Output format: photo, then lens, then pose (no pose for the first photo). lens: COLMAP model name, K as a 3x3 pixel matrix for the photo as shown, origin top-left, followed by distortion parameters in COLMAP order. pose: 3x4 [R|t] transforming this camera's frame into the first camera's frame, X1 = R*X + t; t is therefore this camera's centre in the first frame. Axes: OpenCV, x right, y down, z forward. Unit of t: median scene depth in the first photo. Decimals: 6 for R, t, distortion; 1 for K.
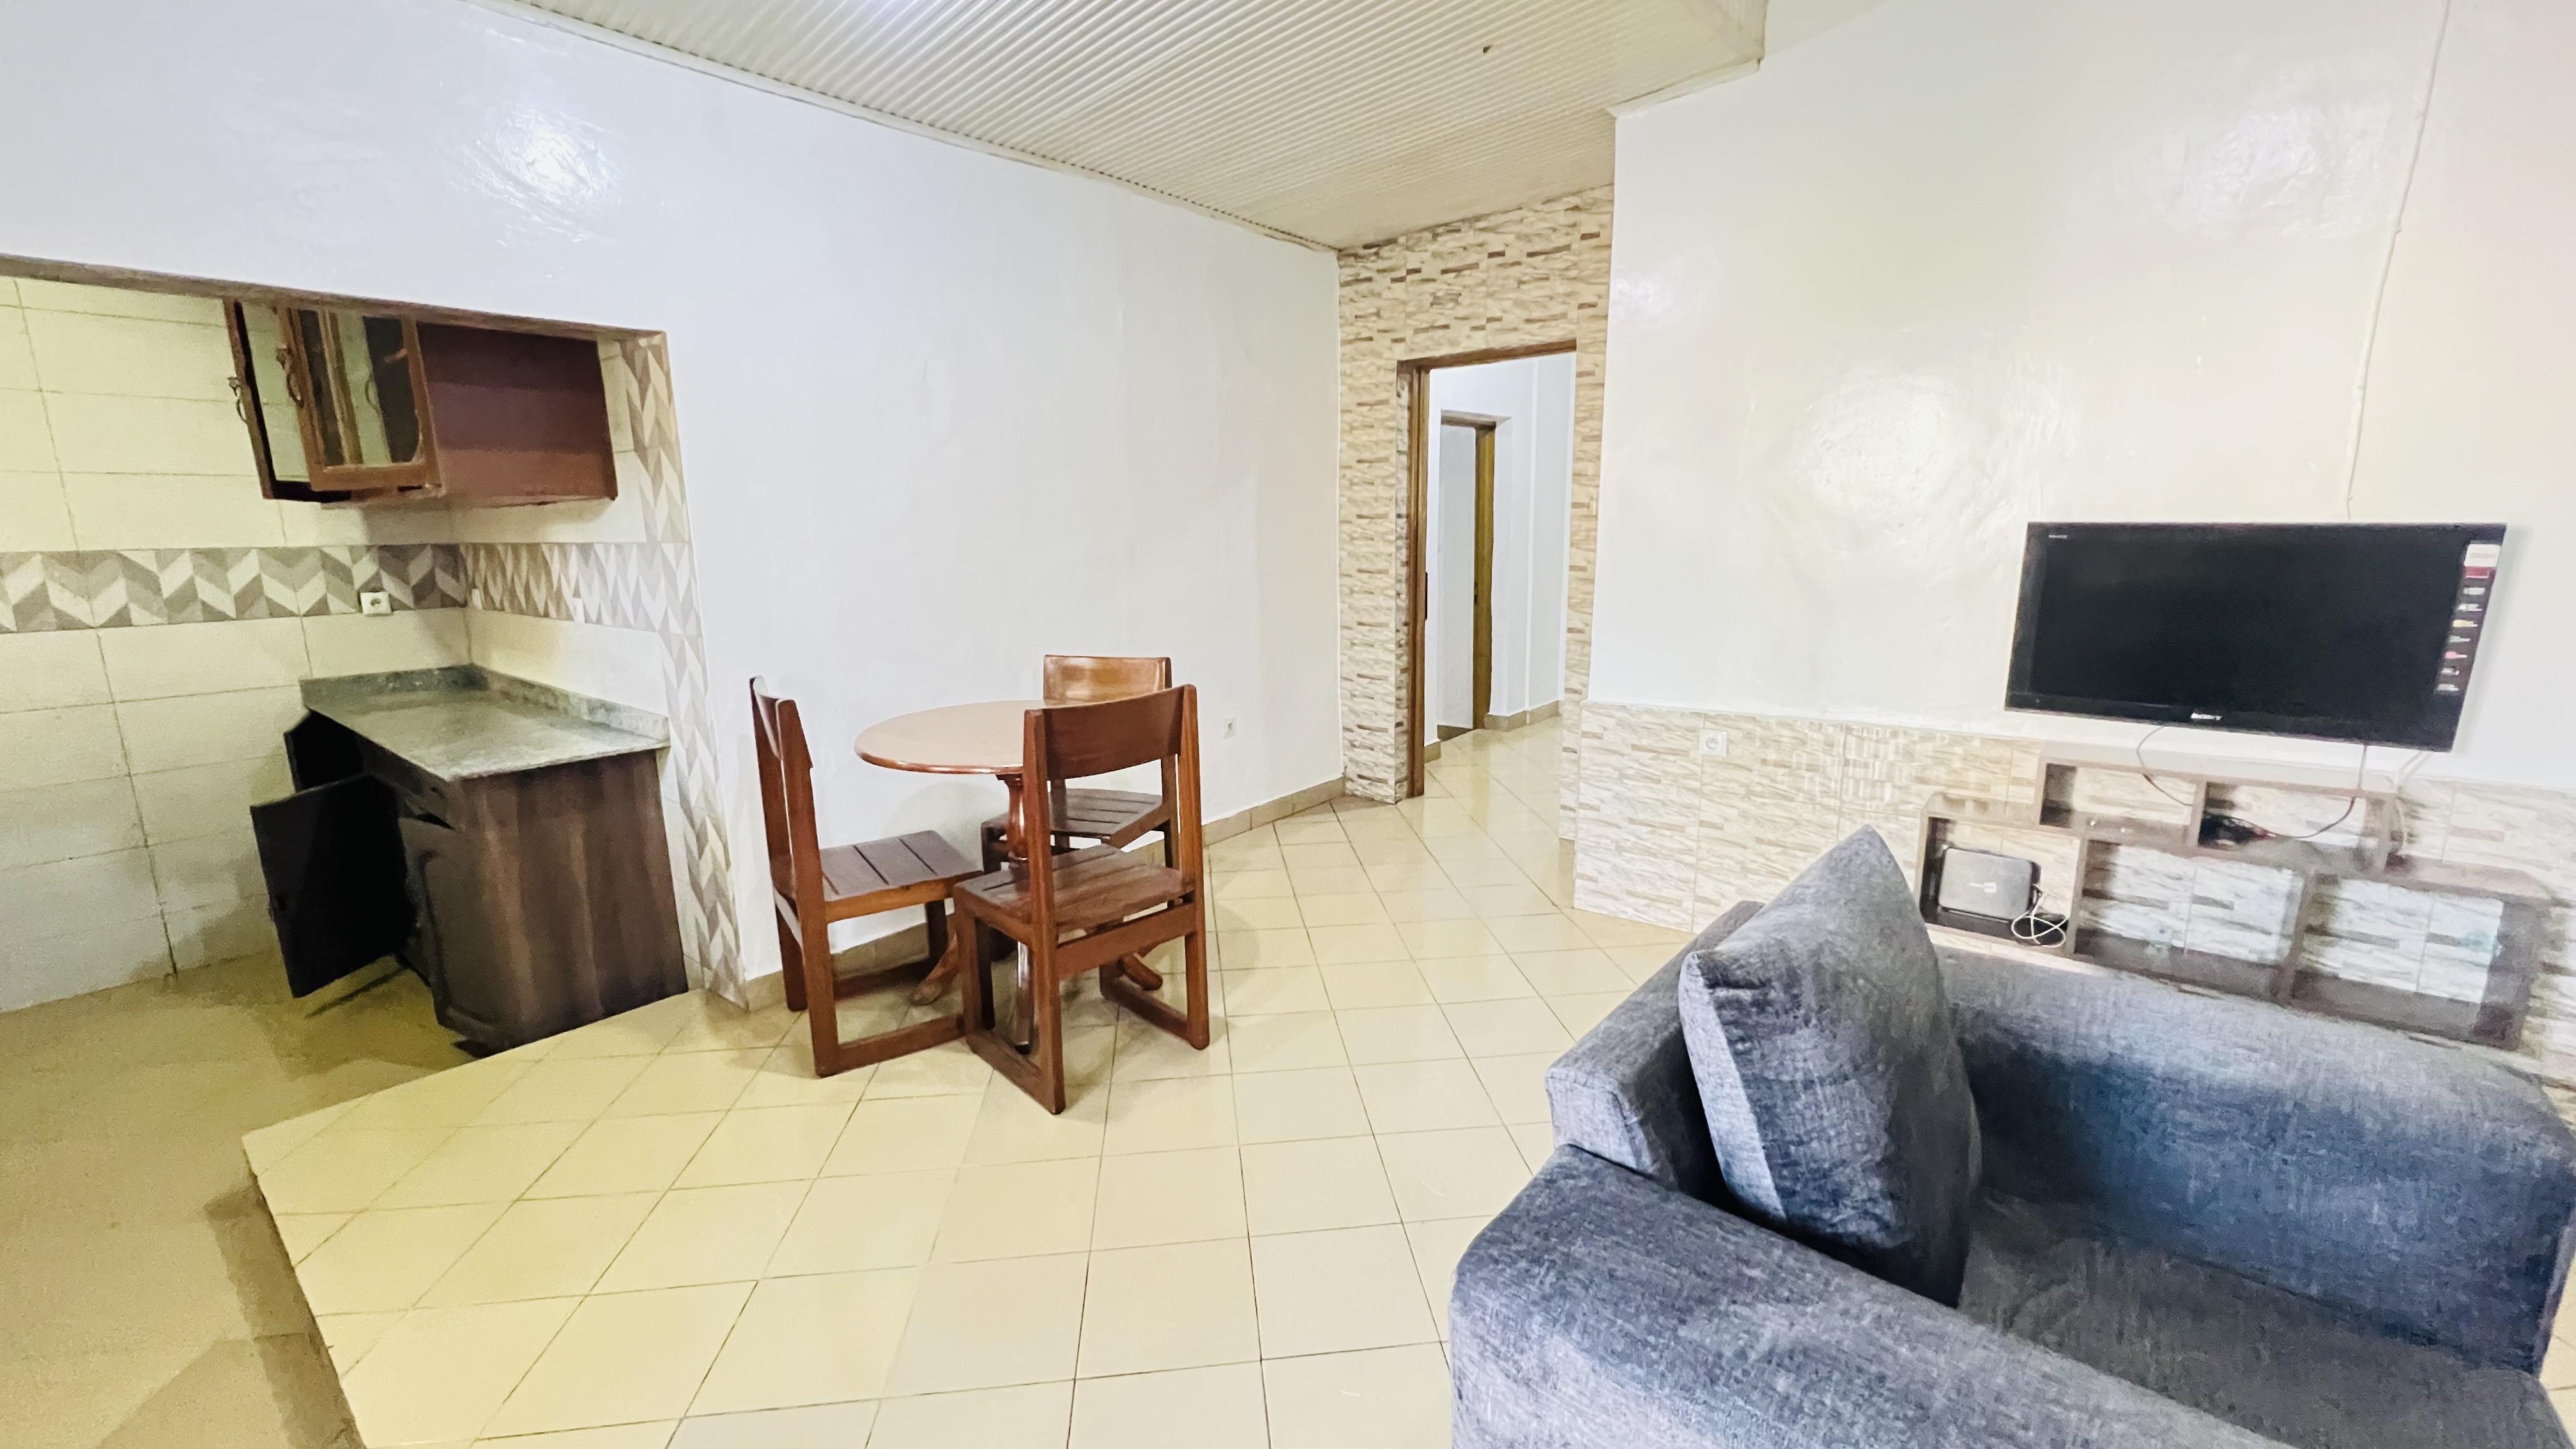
lens RADIAL K [[1025.3, 0, 1285.5], [0, 1025.3, 725.8], [0, 0, 1]] dist [-0.000819, -0.000377]
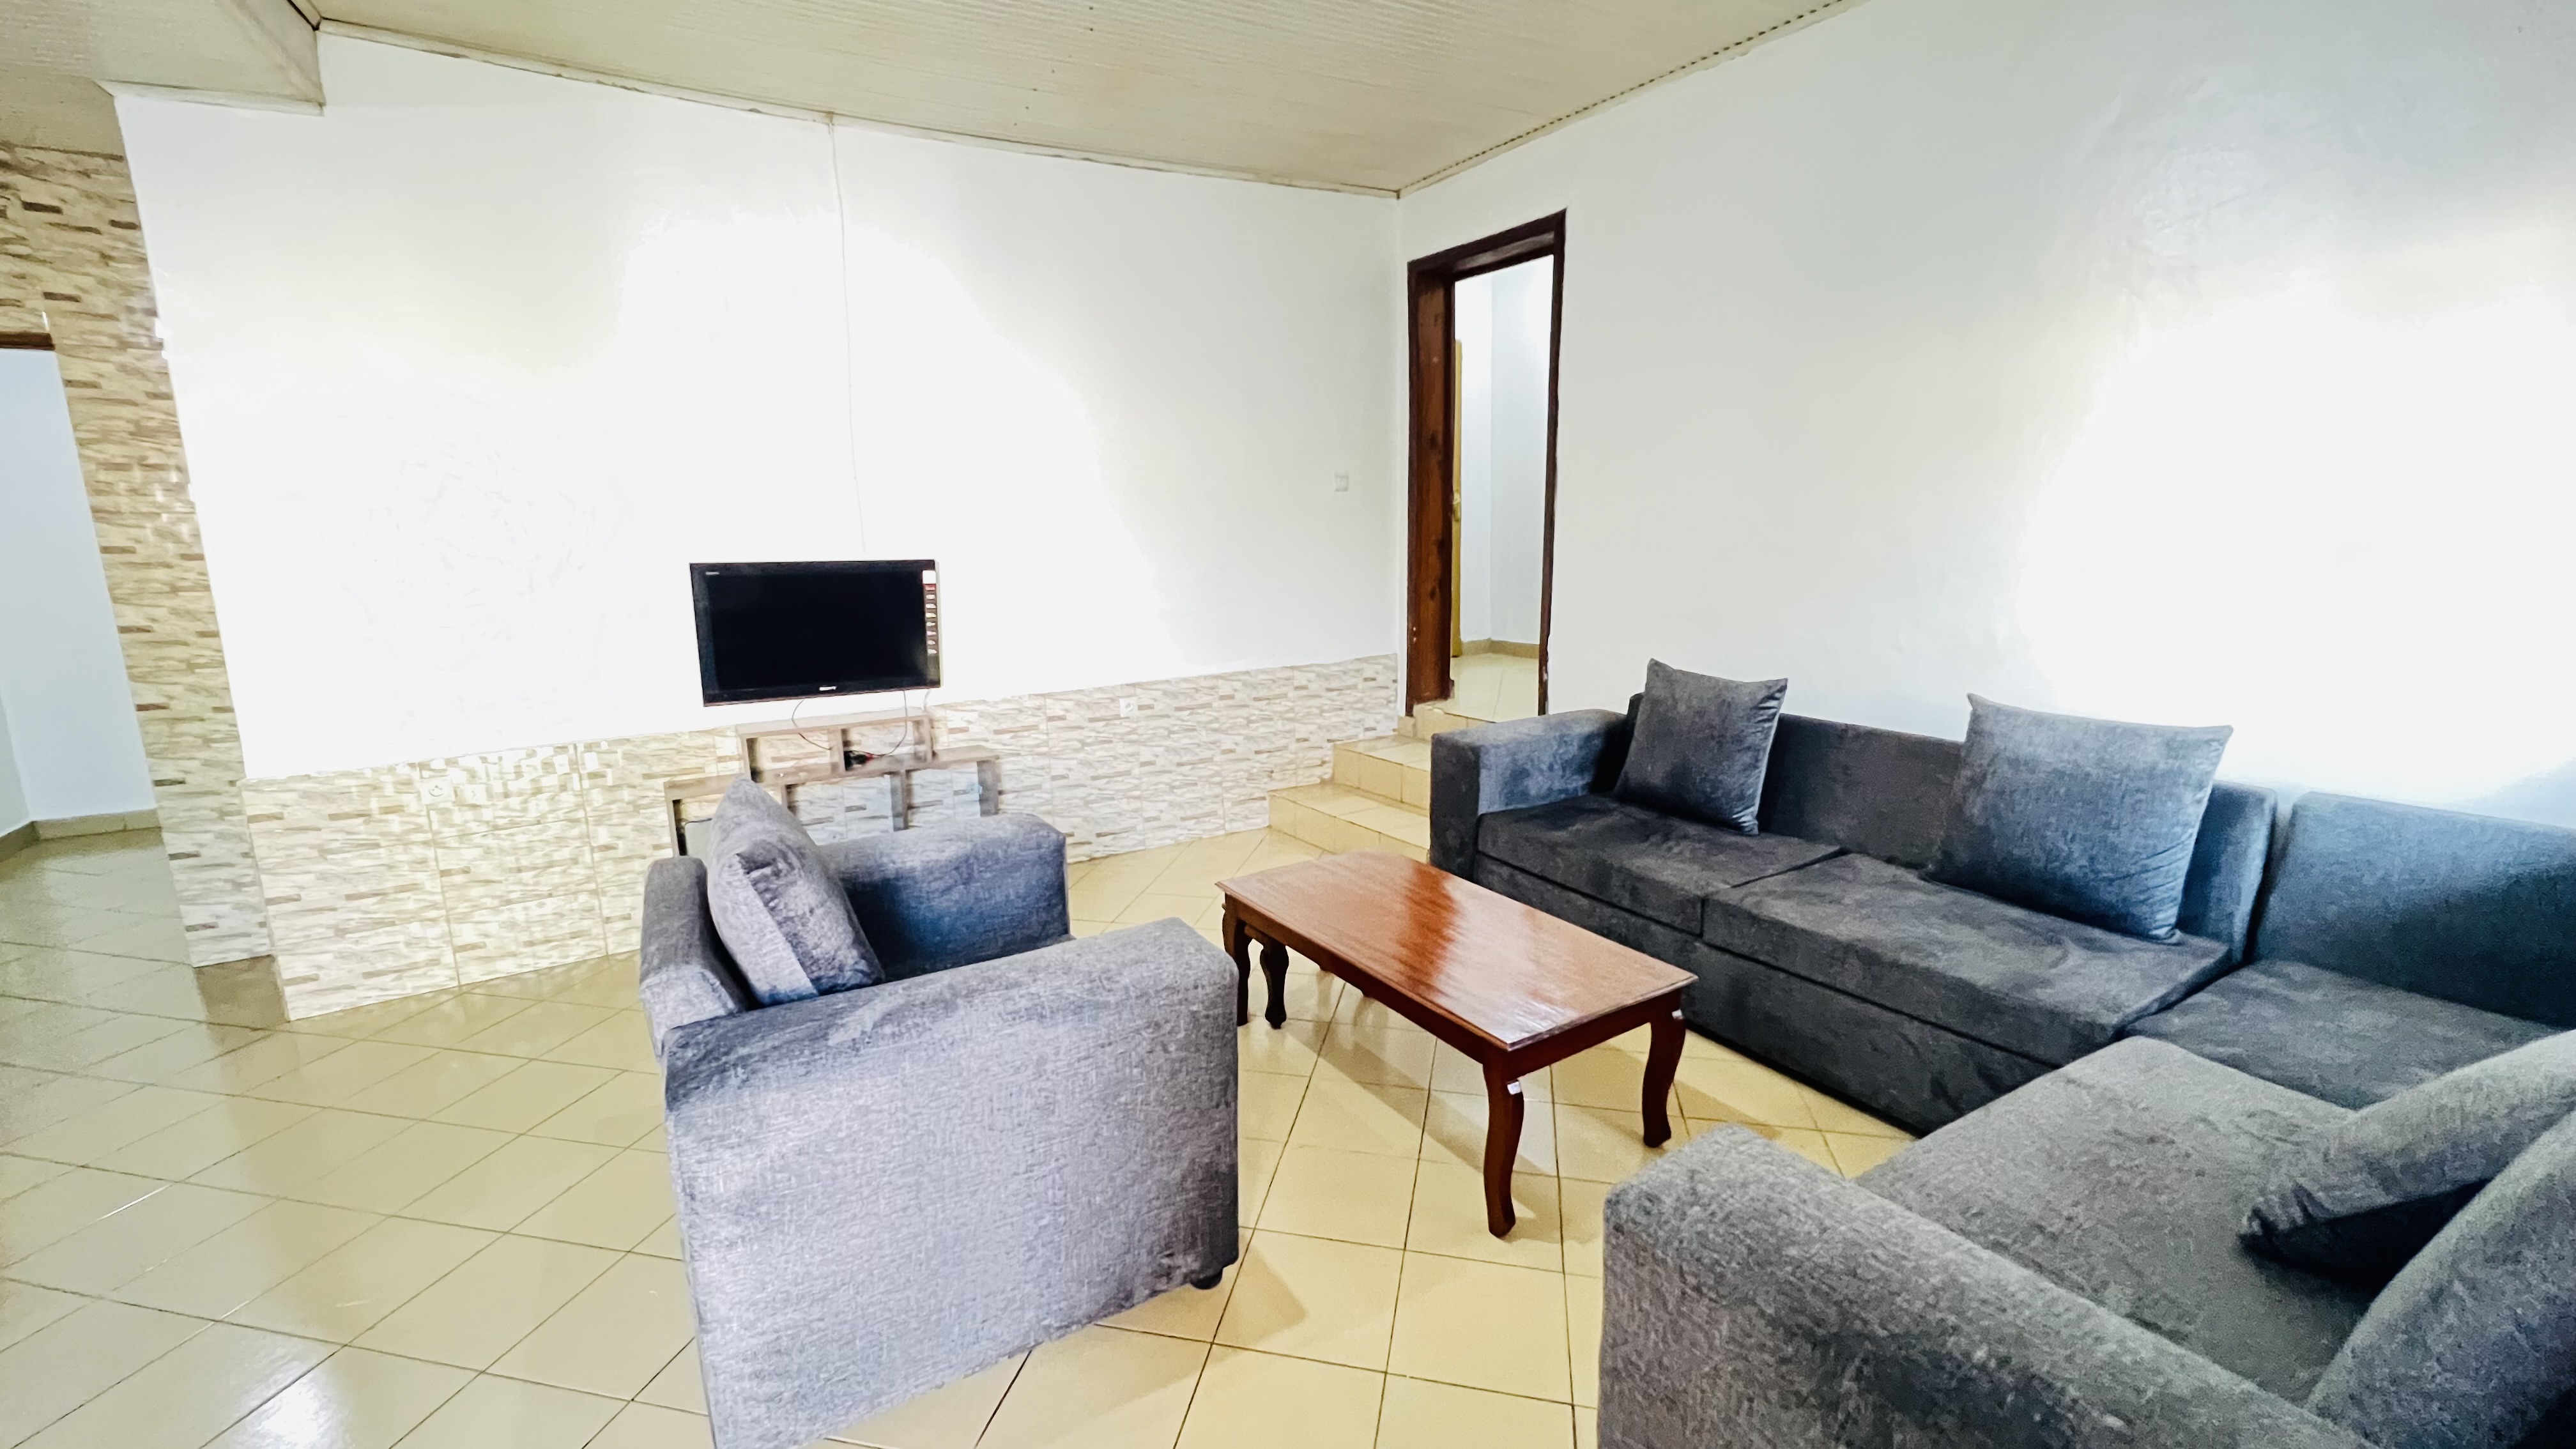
lens RADIAL K [[1025.3, 0, 1270.9], [0, 1025.3, 719.7], [0, 0, 1]] dist [-0.000819, -0.000377]
pose [[0.323980, -0.162775, 0.931956, -0.242867], [0.197629, 0.974999, 0.101590, 0.009872], [-0.925192, 0.151268, 0.348049, -0.099041]]
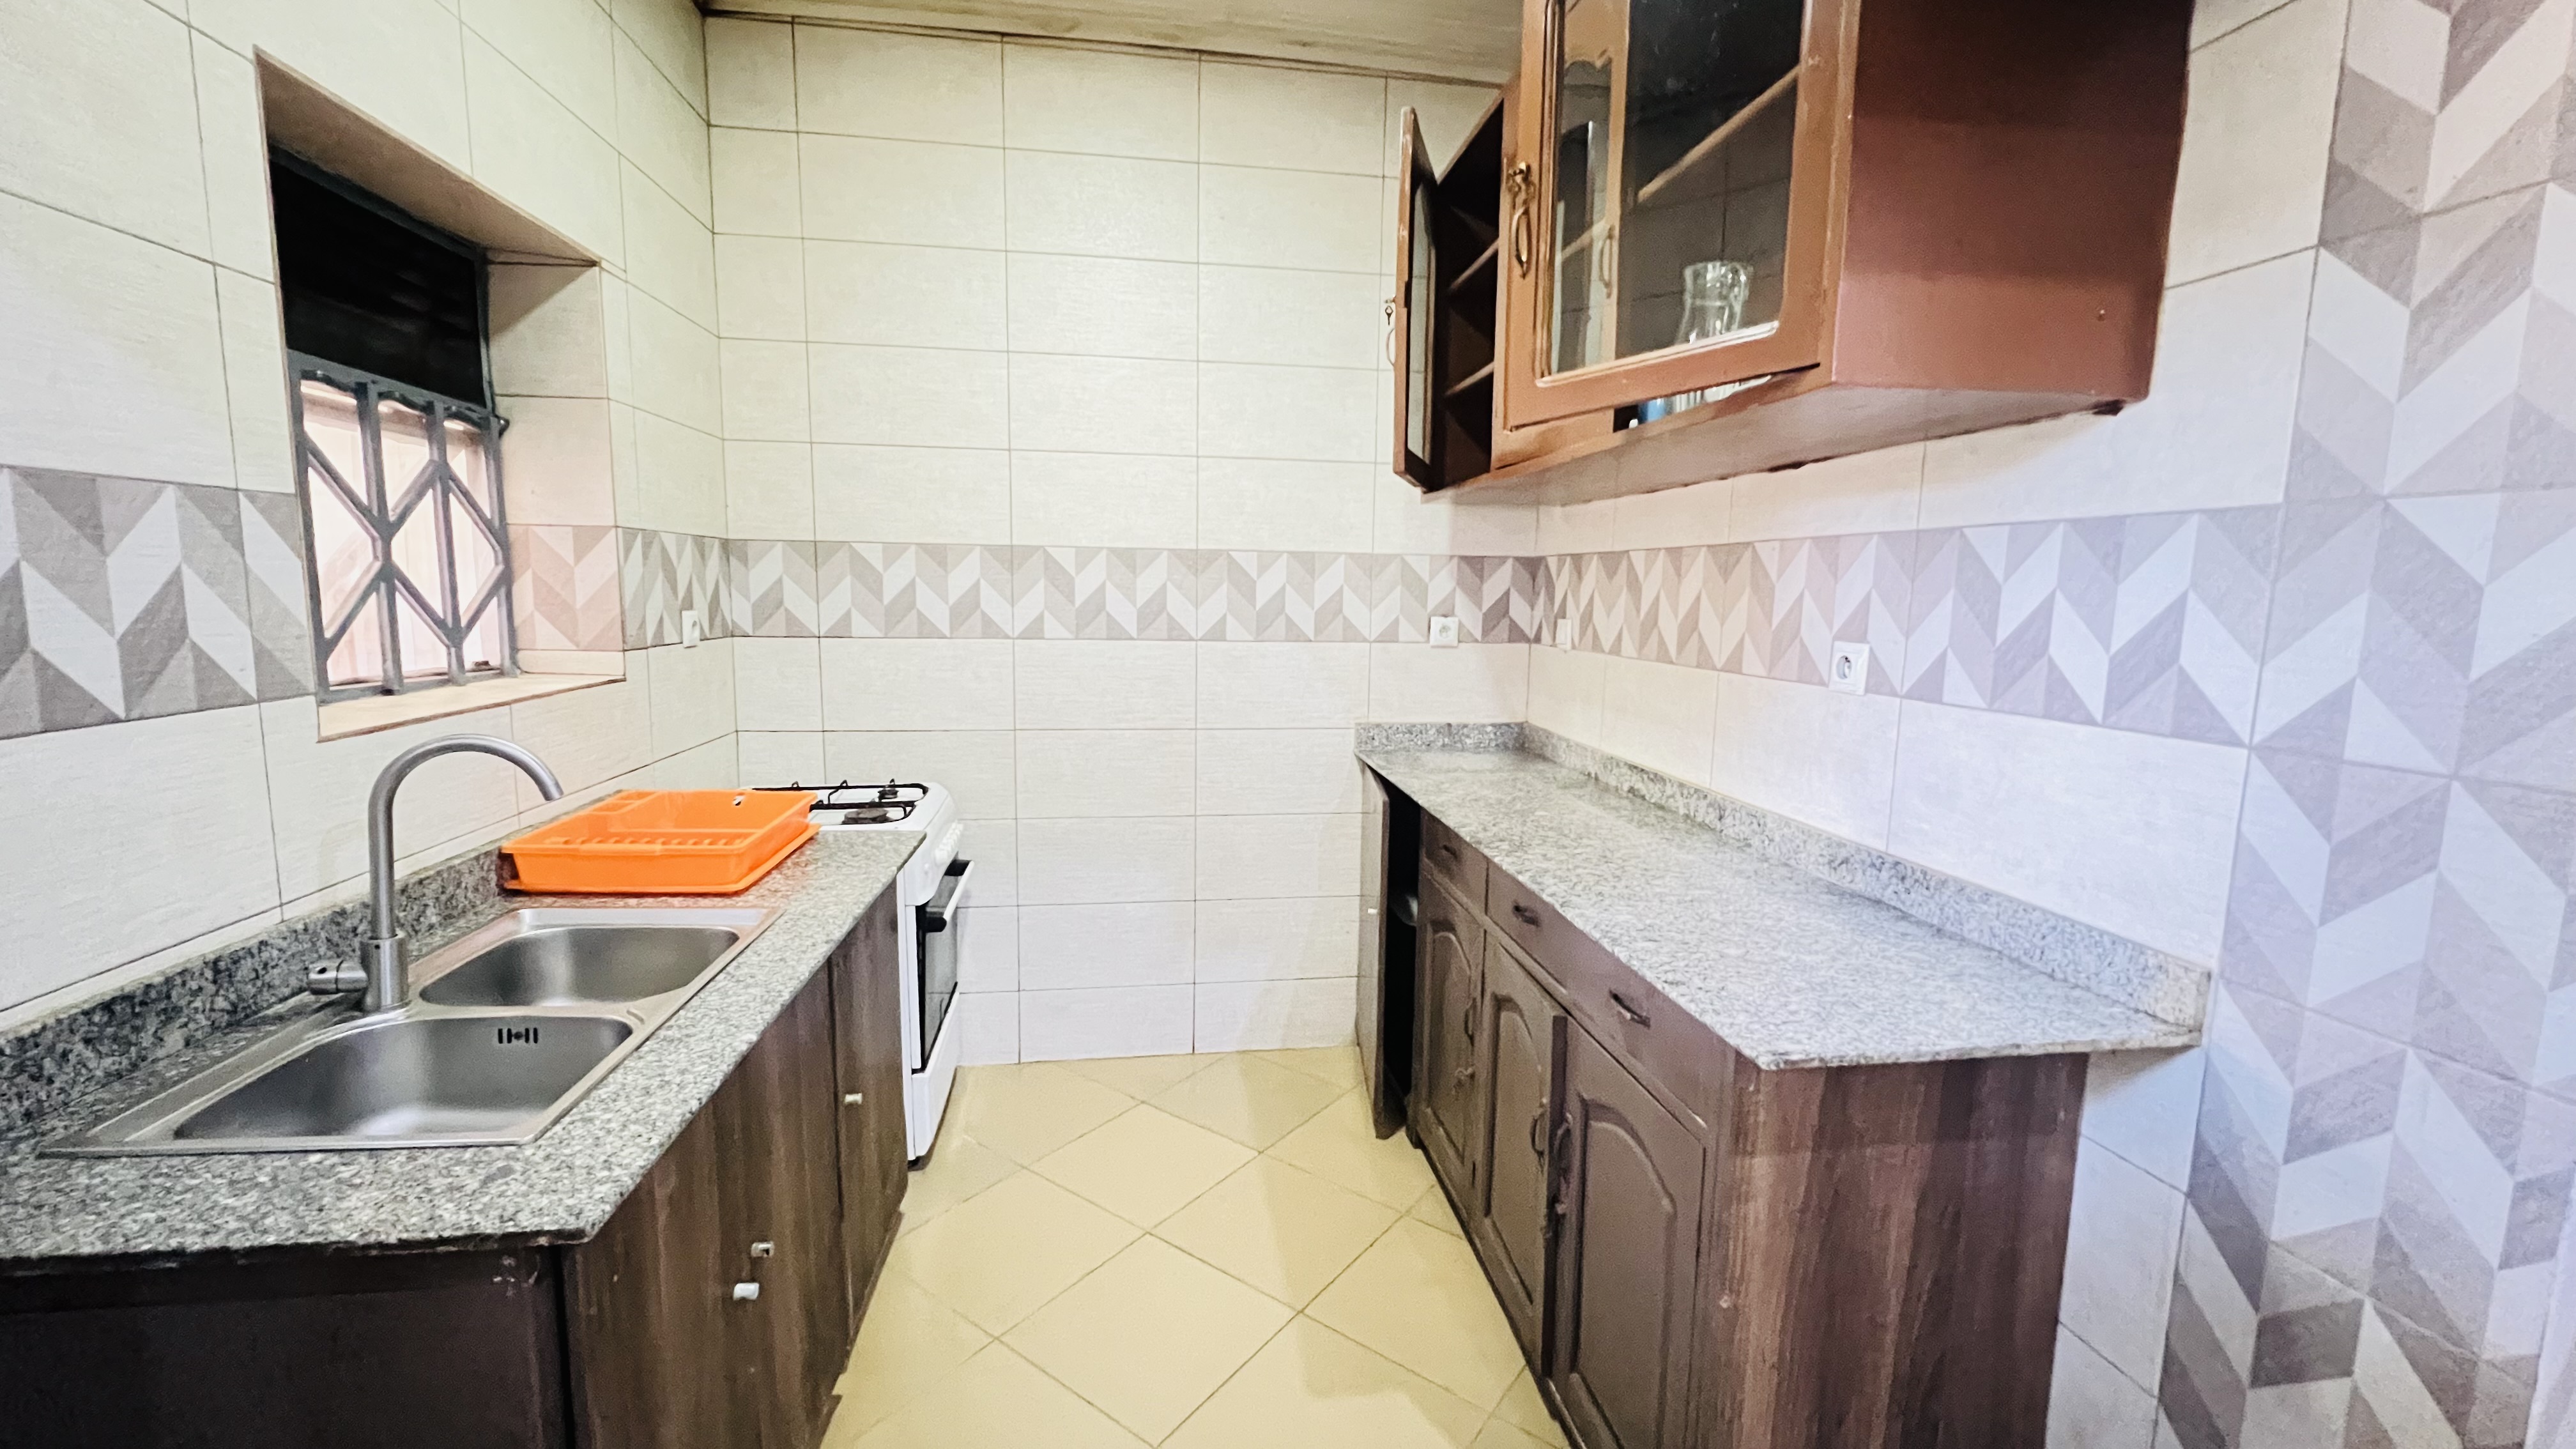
lens RADIAL K [[1025.3, 0, 1293.2], [0, 1025.3, 720.8], [0, 0, 1]] dist [-0.000819, -0.000377]
pose [[0.739015, 0.113043, -0.664137, -0.606298], [-0.155680, 0.987794, -0.005099, -0.043629], [0.655454, 0.107161, 0.747594, 0.485273]]
